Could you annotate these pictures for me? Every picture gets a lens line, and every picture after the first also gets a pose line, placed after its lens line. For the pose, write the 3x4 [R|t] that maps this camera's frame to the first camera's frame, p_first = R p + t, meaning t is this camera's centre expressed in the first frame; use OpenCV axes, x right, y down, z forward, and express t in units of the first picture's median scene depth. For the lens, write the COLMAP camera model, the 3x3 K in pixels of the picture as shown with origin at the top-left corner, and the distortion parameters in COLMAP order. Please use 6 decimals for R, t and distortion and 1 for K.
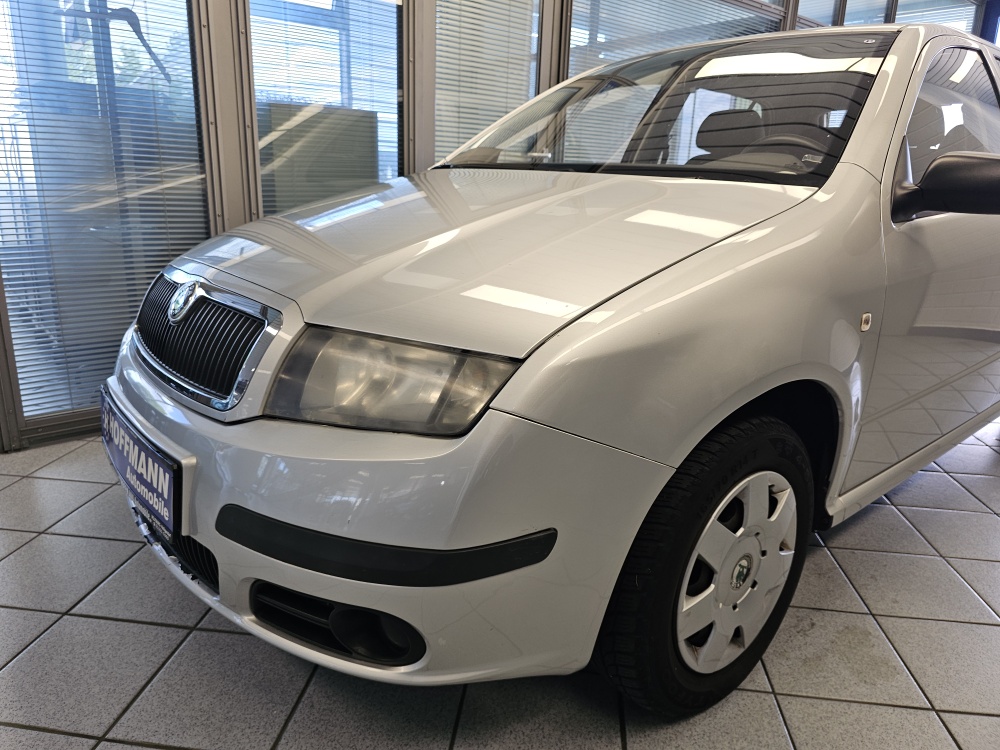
lens RADIAL K [[676.8, 0, 478.7], [0, 676.8, 364.3], [0, 0, 1]] dist [0.049016, -0.051629]
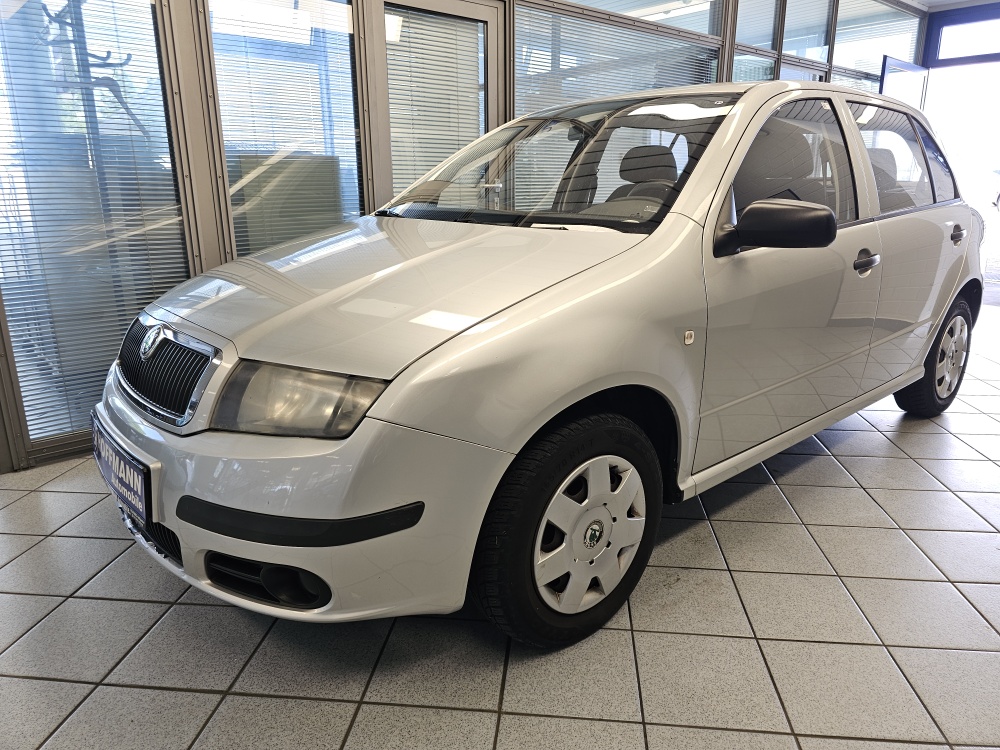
lens RADIAL K [[676.8, 0, 498.6], [0, 676.8, 370.2], [0, 0, 1]] dist [0.049016, -0.051629]
pose [[0.999132, -0.038978, 0.014683, 0.180338], [0.039009, 0.999237, -0.001842, -0.011492], [-0.014600, 0.002413, 0.999891, -0.265592]]
